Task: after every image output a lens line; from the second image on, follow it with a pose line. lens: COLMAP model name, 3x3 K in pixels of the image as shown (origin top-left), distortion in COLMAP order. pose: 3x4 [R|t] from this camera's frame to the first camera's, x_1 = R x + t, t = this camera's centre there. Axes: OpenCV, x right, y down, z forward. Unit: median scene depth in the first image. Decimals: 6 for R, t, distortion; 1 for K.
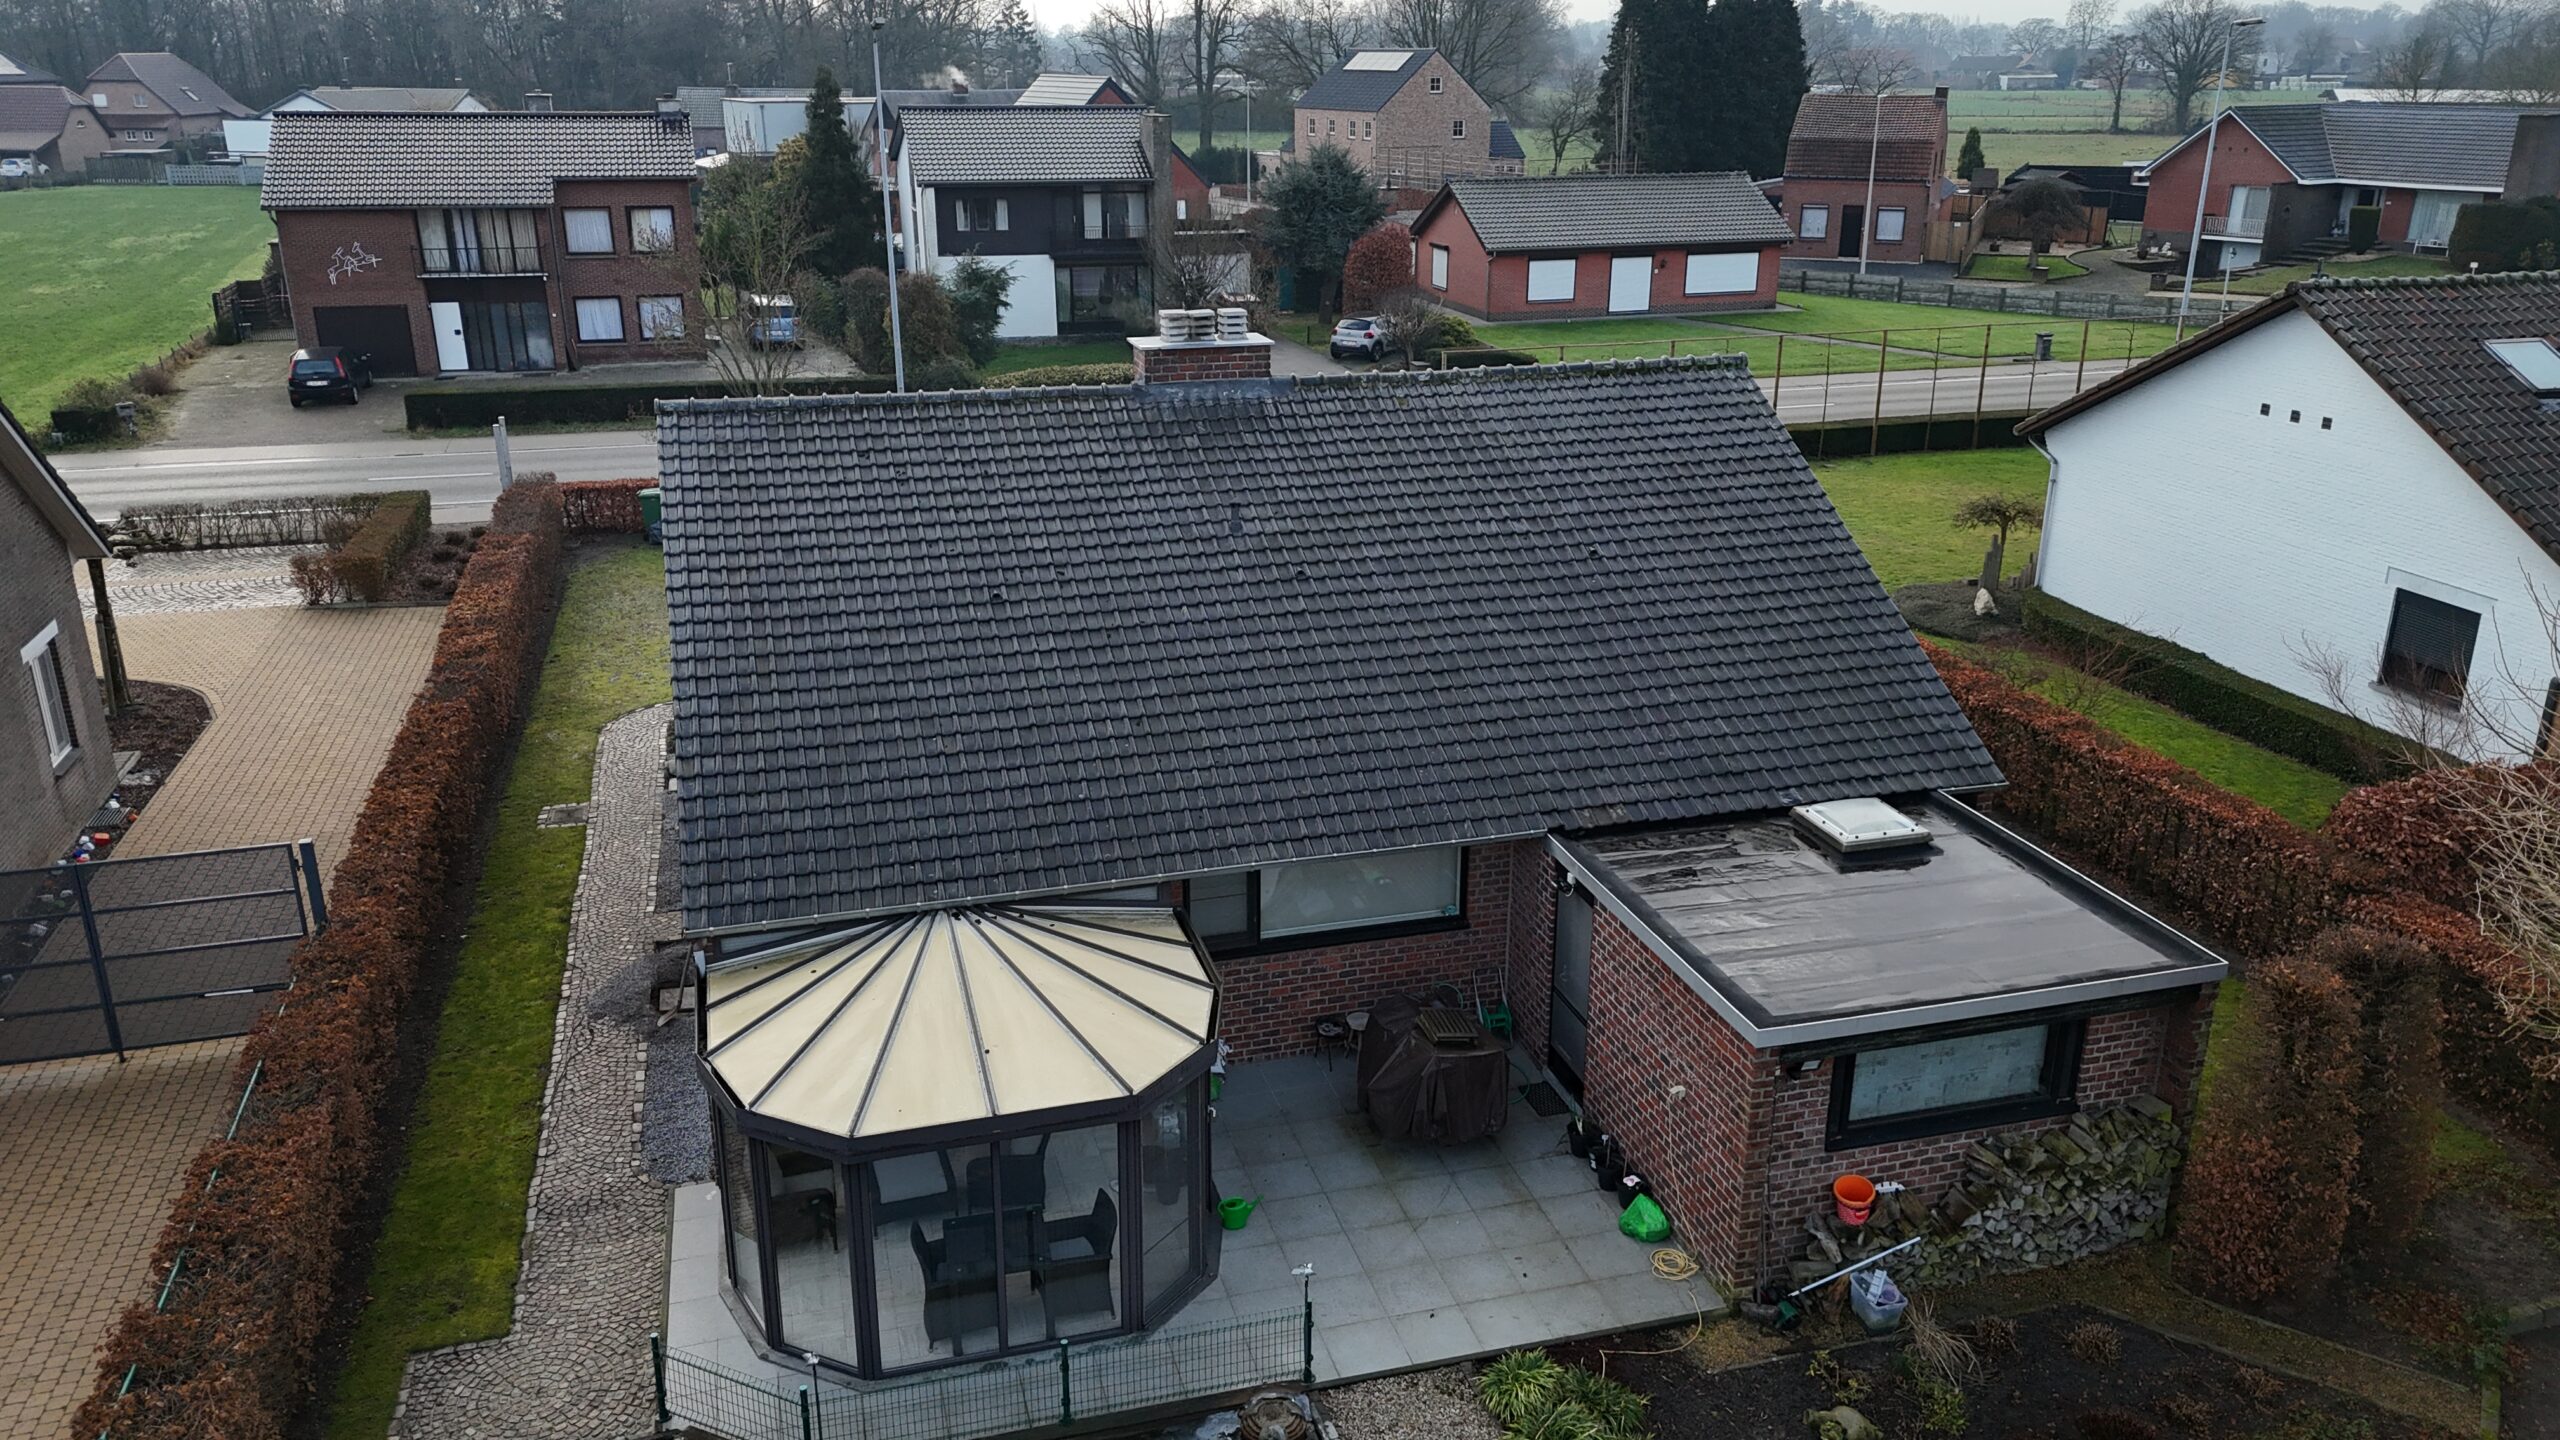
lens RADIAL K [[1882.8, 0, 1279.8], [0, 1882.8, 704.8], [0, 0, 1]] dist [0.080211, -0.084408]
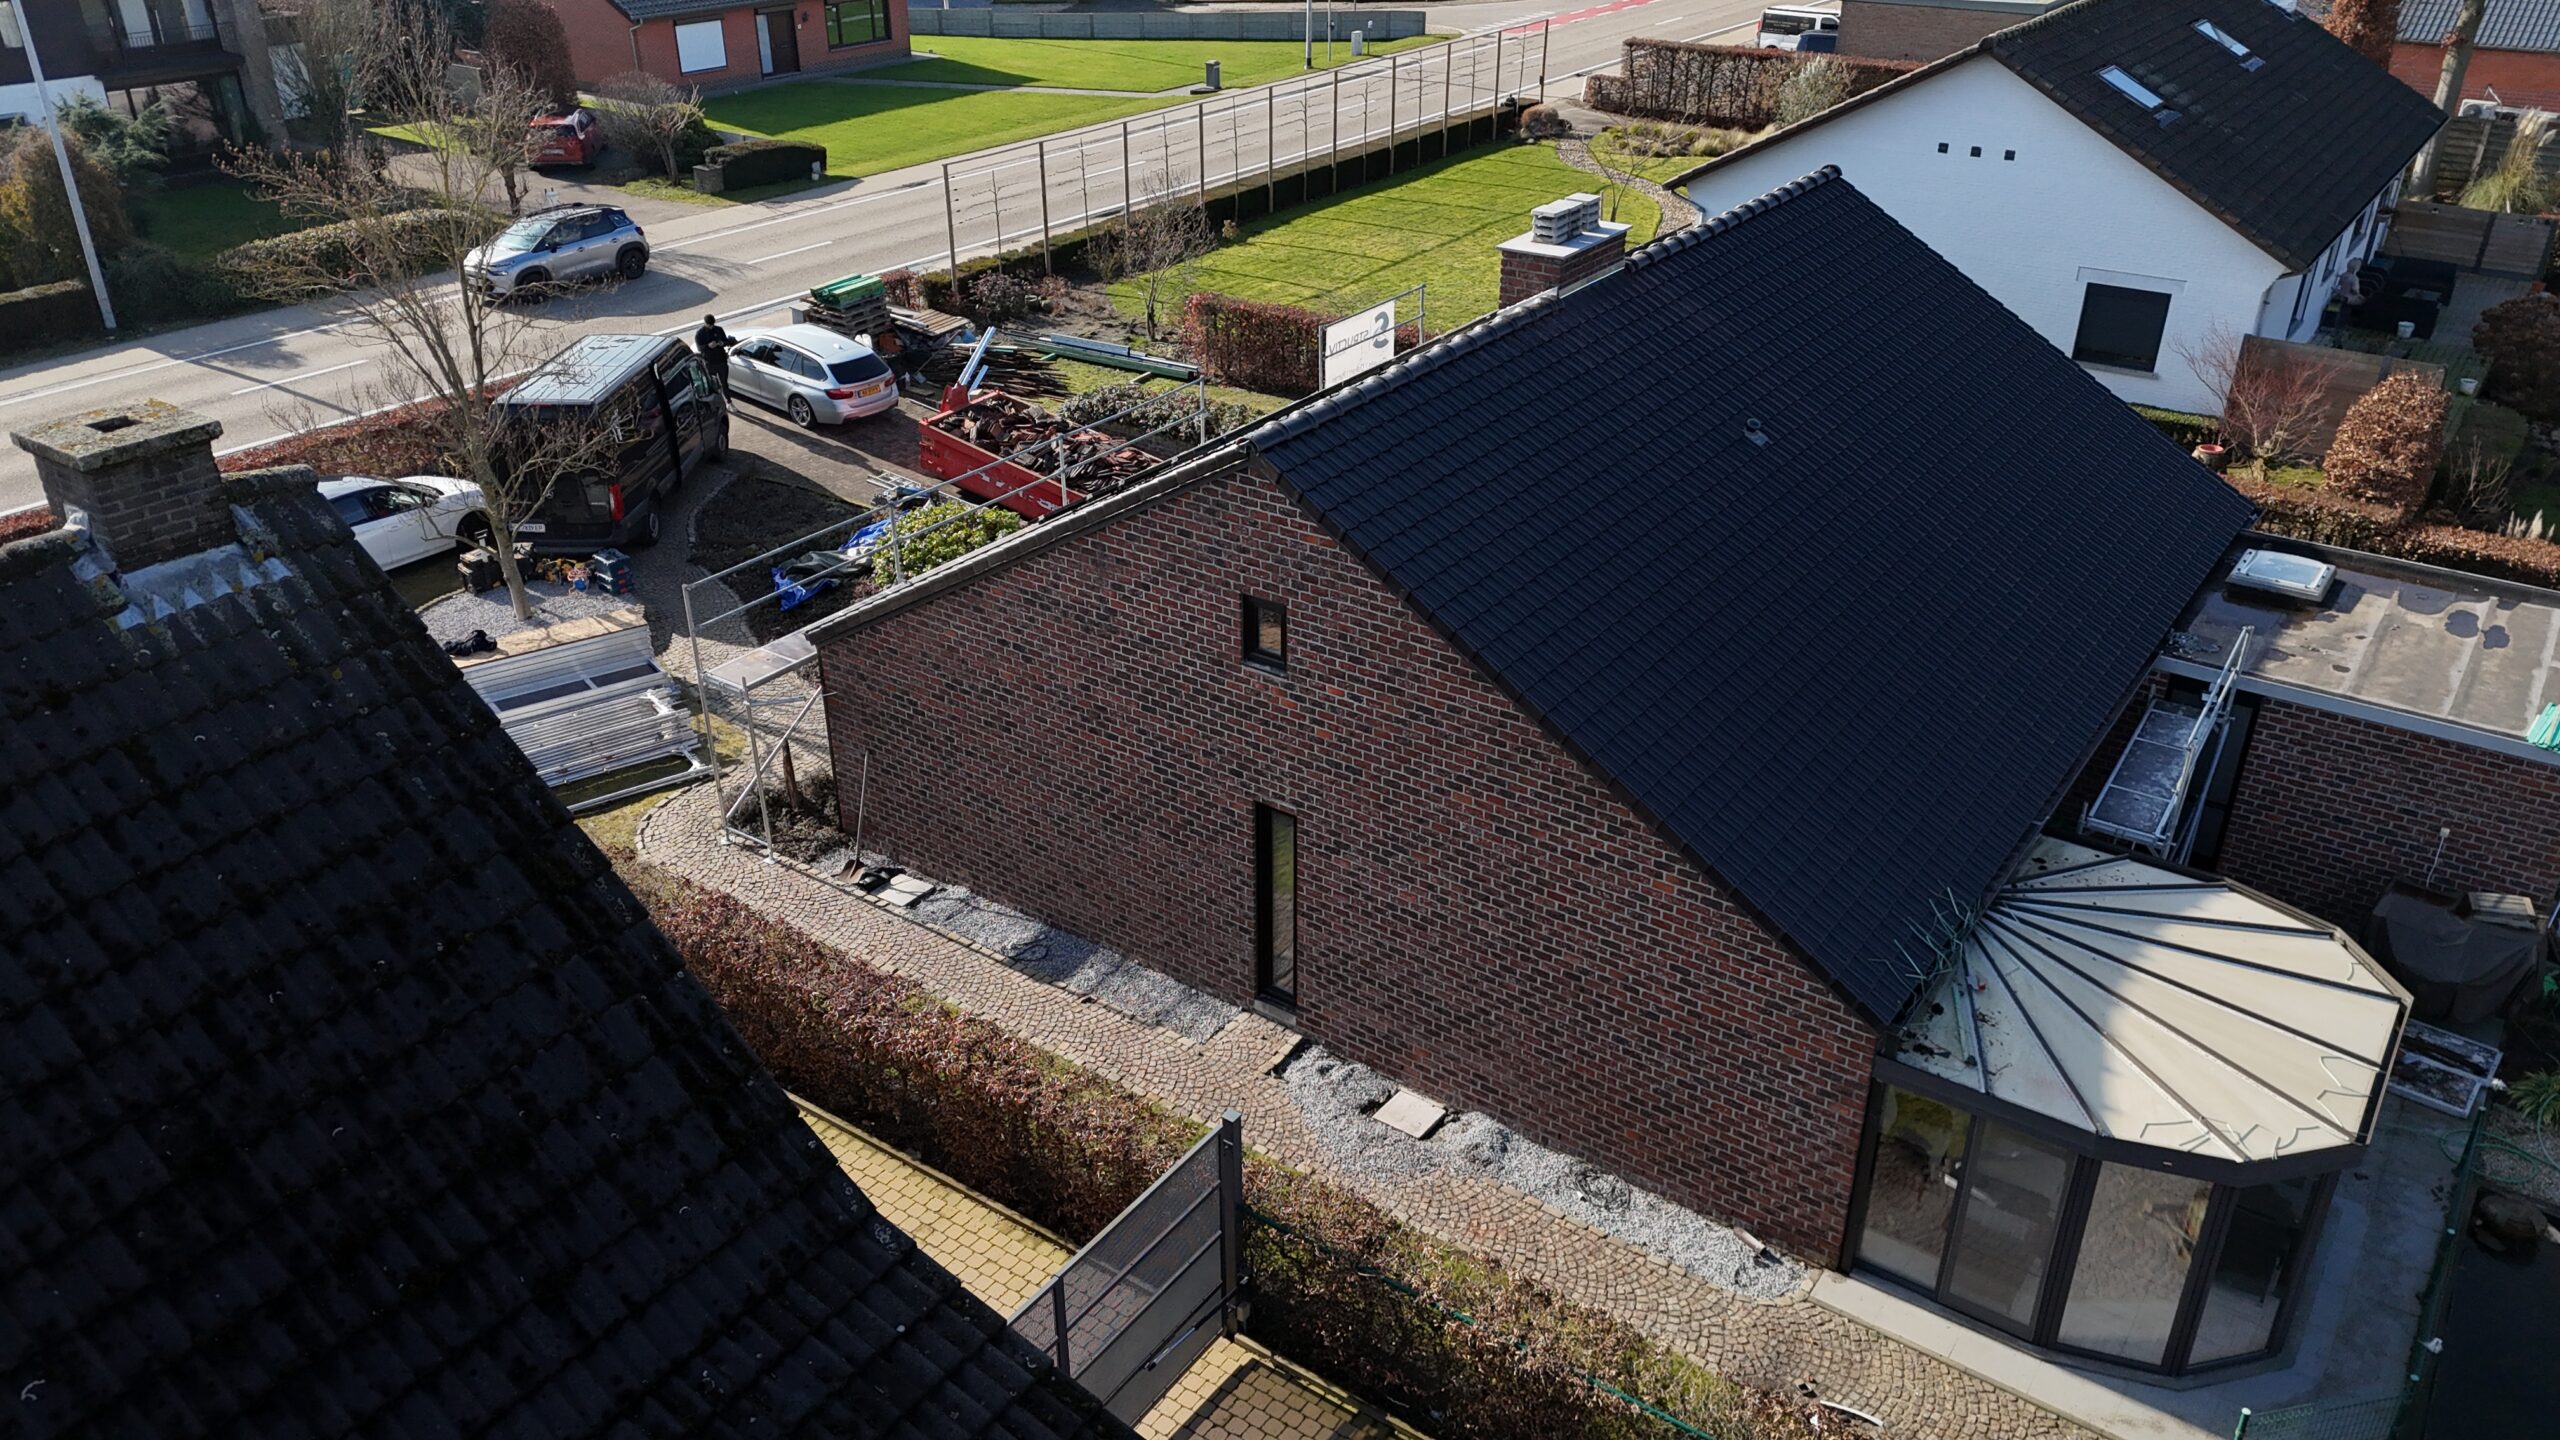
lens RADIAL K [[1882.8, 0, 1279.8], [0, 1882.8, 704.8], [0, 0, 1]] dist [0.080211, -0.084408]
pose [[0.781953, -0.288192, 0.552716, -0.608981], [0.205063, 0.956282, 0.208503, -0.166191], [-0.588641, -0.049698, 0.806865, 0.283236]]
